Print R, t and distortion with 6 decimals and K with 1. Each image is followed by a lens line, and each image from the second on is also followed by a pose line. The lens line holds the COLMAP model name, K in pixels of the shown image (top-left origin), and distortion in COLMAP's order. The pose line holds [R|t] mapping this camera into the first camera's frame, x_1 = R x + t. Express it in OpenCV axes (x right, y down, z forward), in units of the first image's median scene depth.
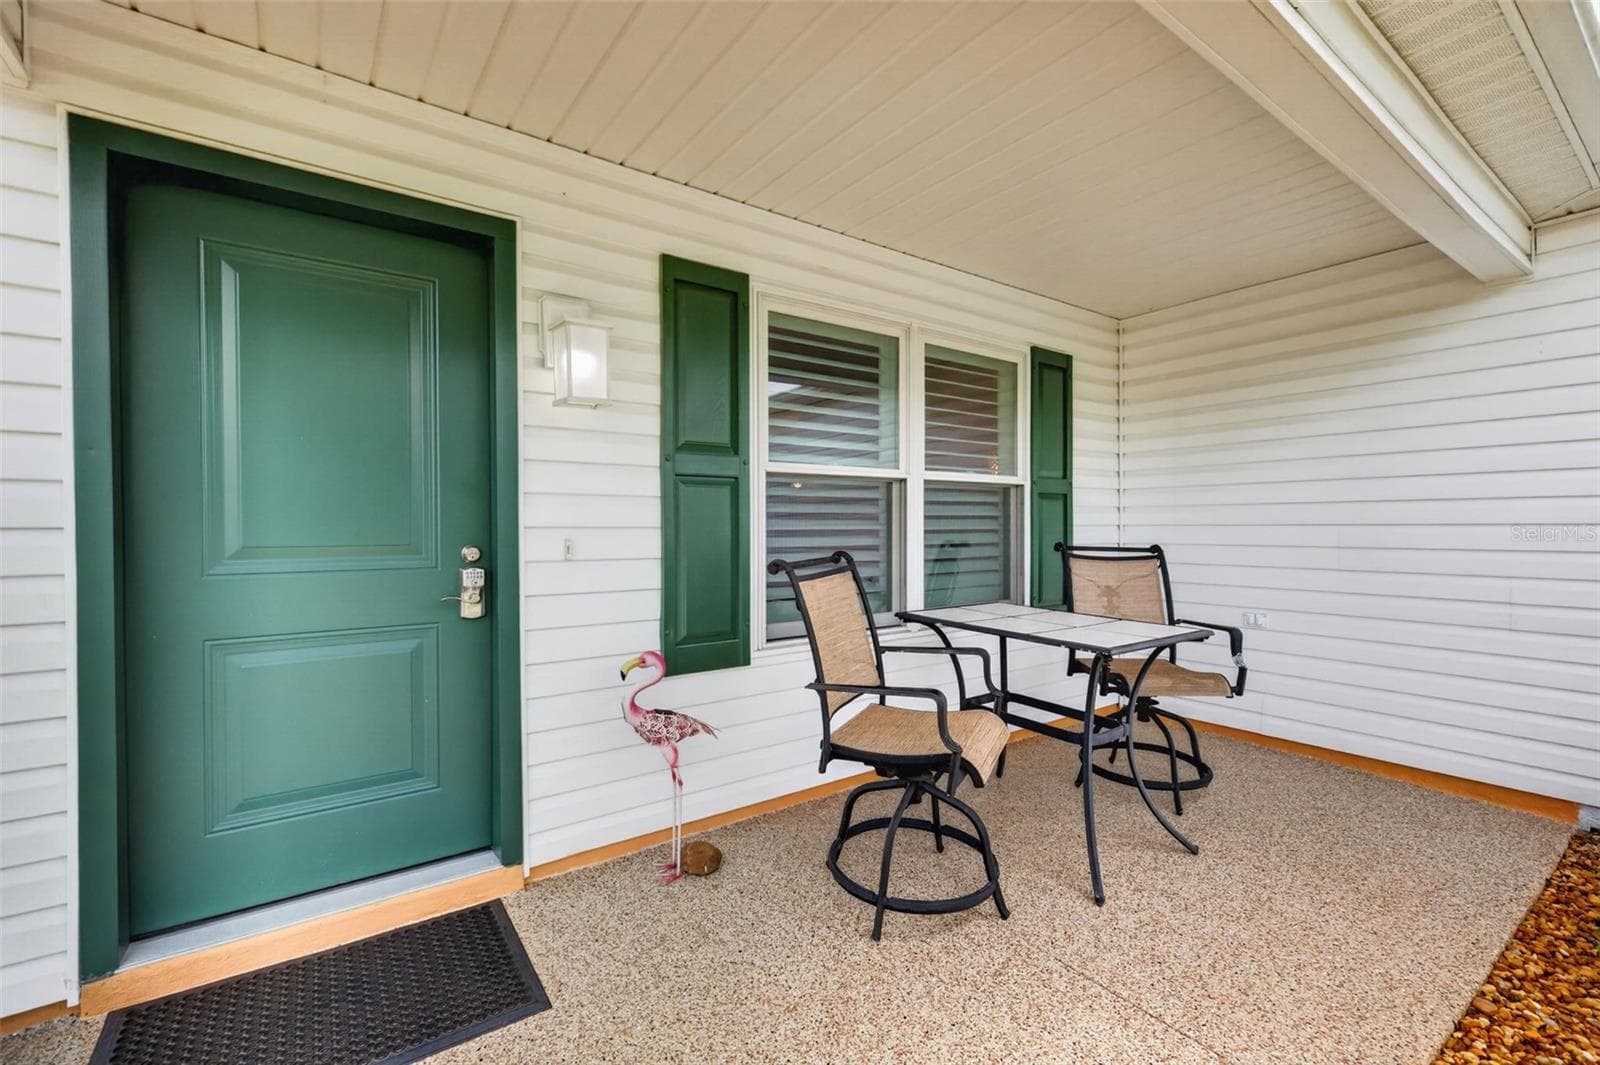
lens RADIAL K [[695.3, 0, 802.2], [0, 695.3, 531.4], [0, 0, 1]] dist [0.003816, -0.000107]
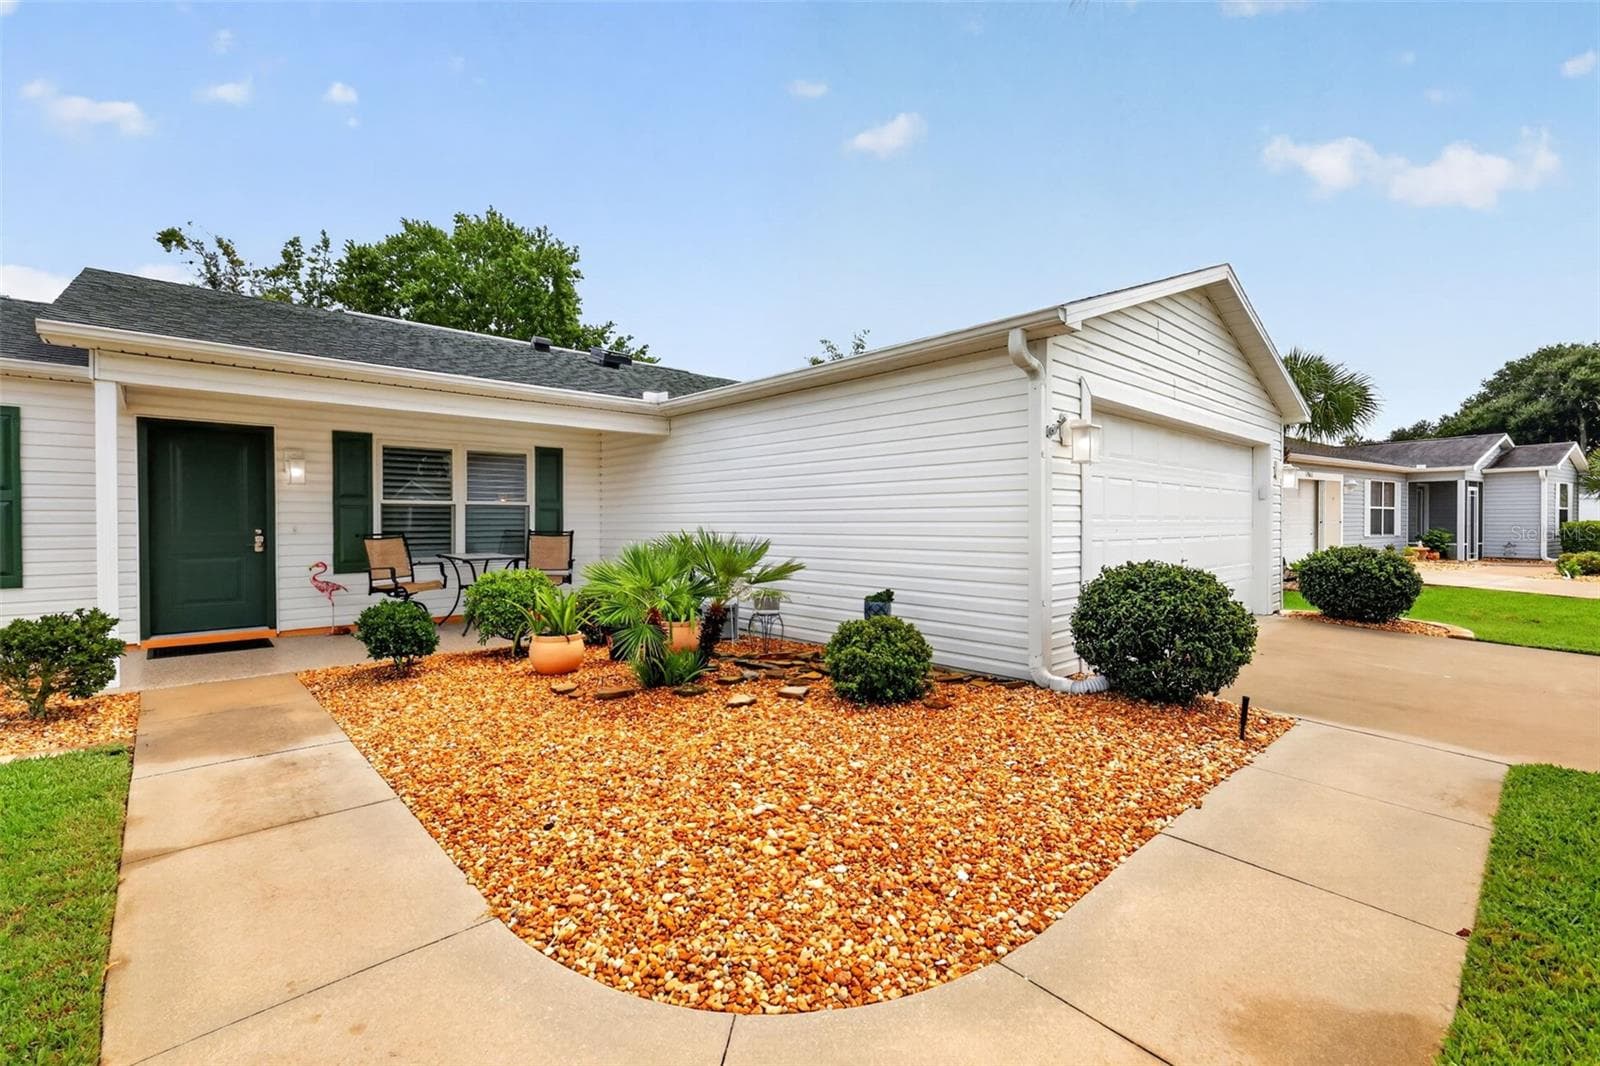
lens RADIAL K [[695.3, 0, 803.8], [0, 695.3, 527.2], [0, 0, 1]] dist [0.003816, -0.000107]
pose [[0.993029, 0.001478, 0.117862, 1.537702], [-0.001348, 0.999998, -0.001183, 0.012980], [-0.117864, 0.001016, 0.993029, -2.324294]]
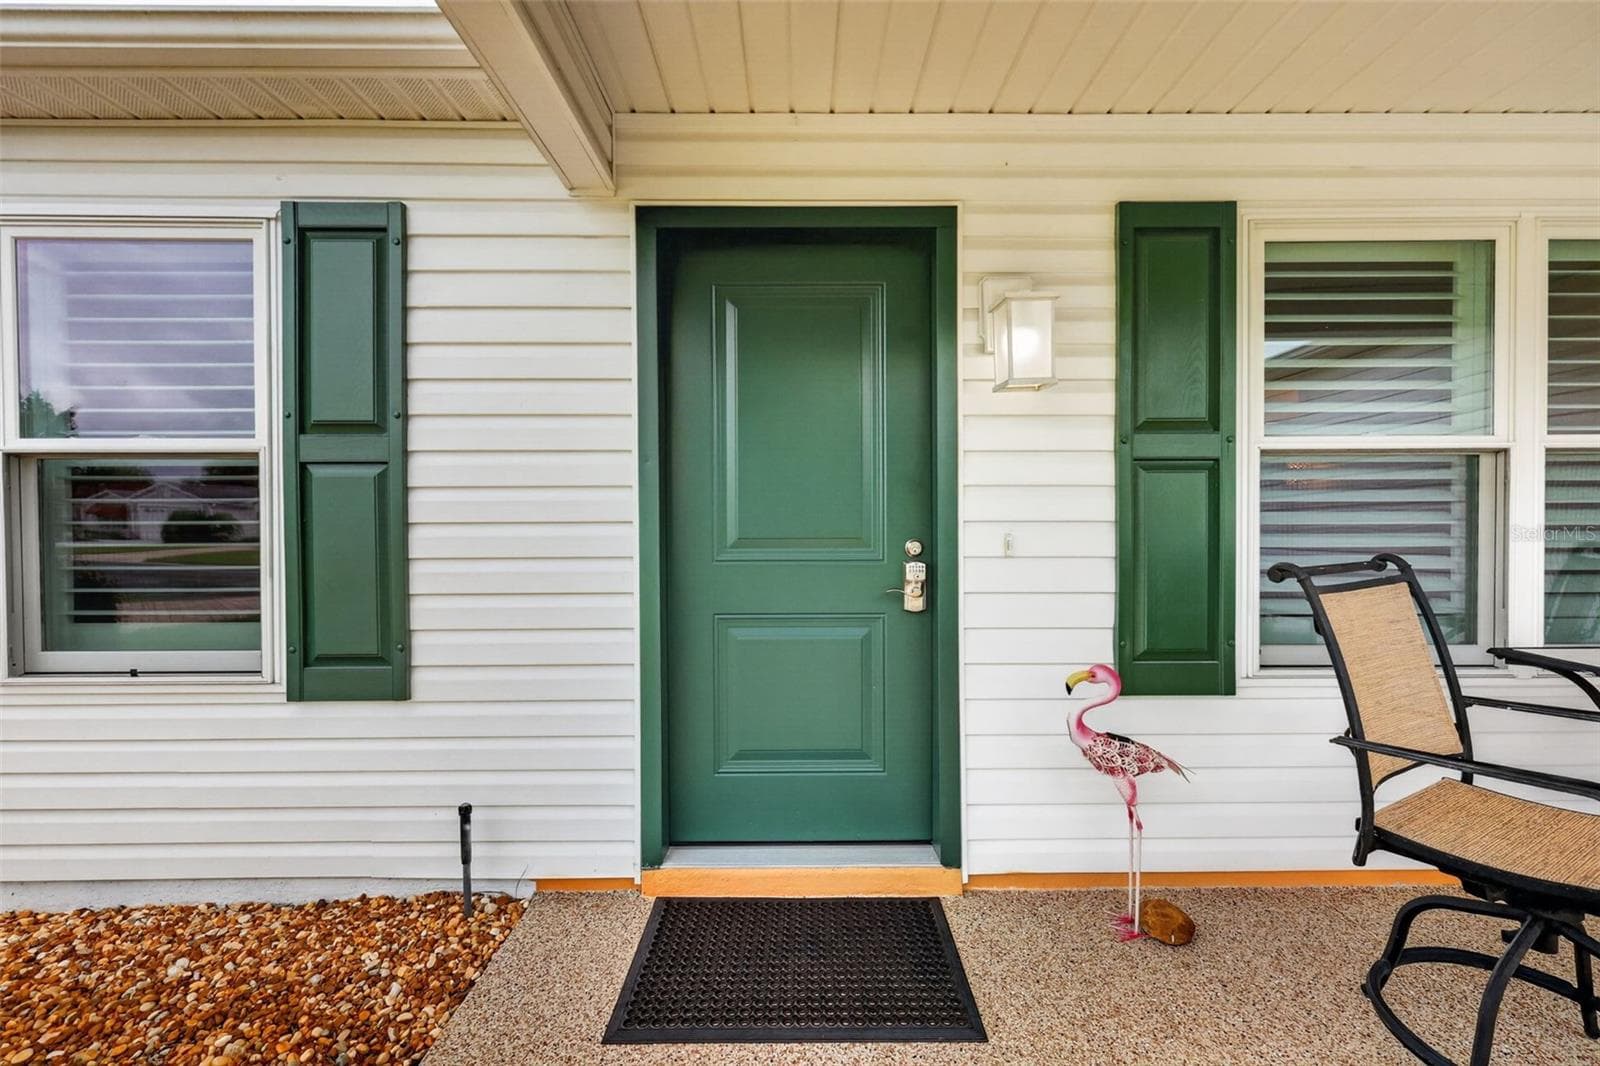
lens RADIAL K [[695.3, 0, 803.4], [0, 695.3, 531.4], [0, 0, 1]] dist [0.003816, -0.000107]
pose [[0.816193, 0.005195, -0.577755, -0.021885], [-0.002766, 0.999983, 0.005083, 0.003618], [0.577772, -0.002550, 0.816194, 0.079893]]
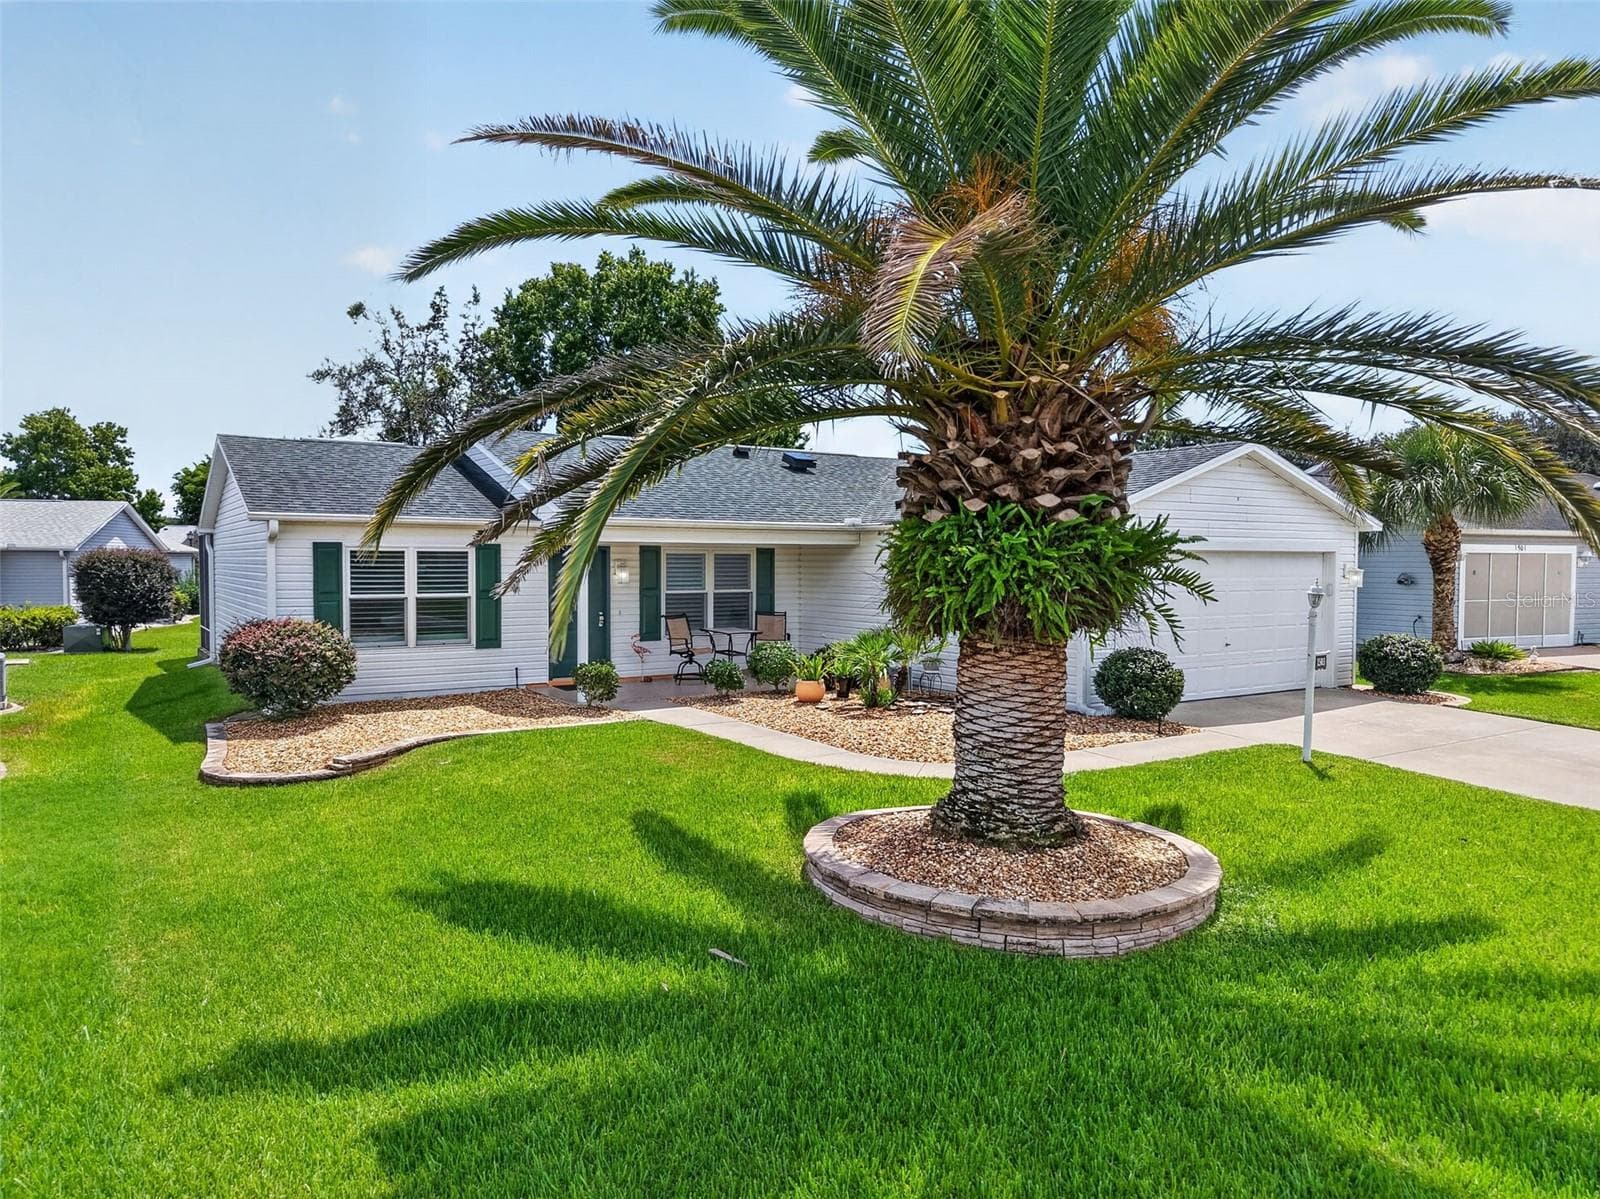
lens RADIAL K [[1075.0, 0, 801.2], [0, 1075.0, 600.4], [0, 0, 1]] dist [0.011017, -0.013955]
pose [[0.998907, 0.011000, -0.045423, 1.216210], [-0.009517, 0.999418, 0.032744, -0.306317], [0.045756, -0.032276, 0.998431, -6.196338]]
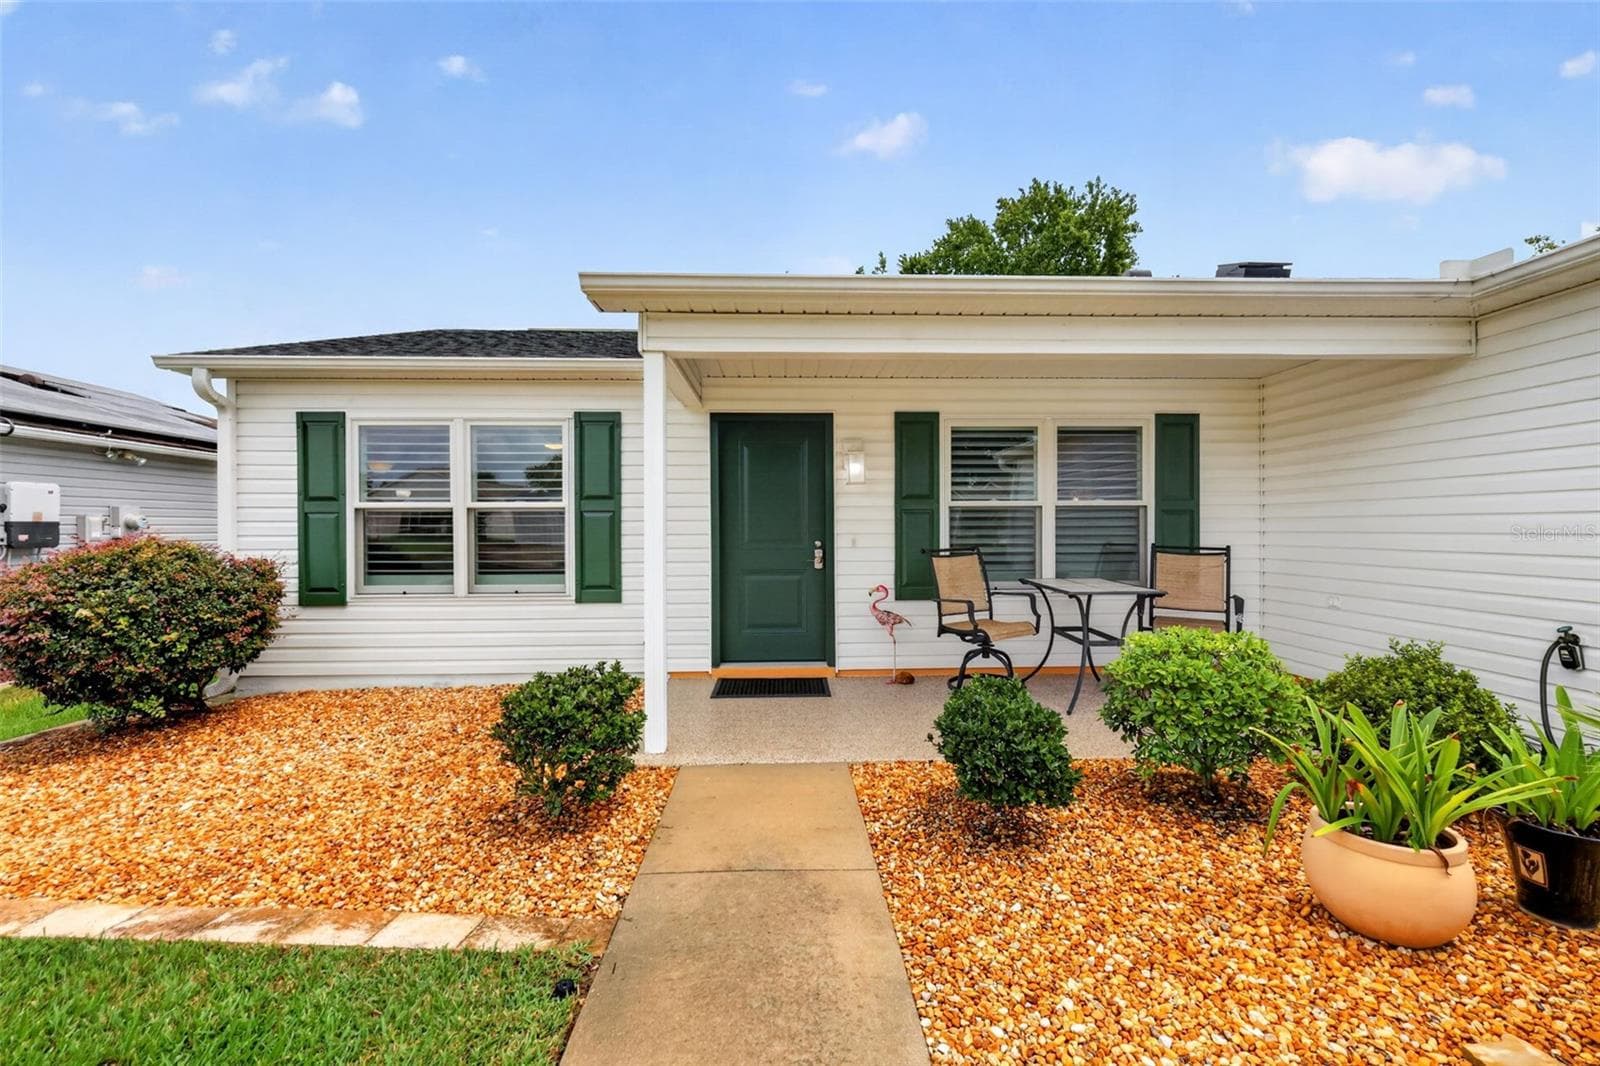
lens RADIAL K [[695.3, 0, 808.8], [0, 695.3, 533.3], [0, 0, 1]] dist [0.003816, -0.000107]
pose [[0.832275, 0.004778, -0.554343, 0.873517], [-0.002684, 0.999986, 0.004590, -0.017485], [0.554357, -0.002332, 0.832276, -1.097389]]
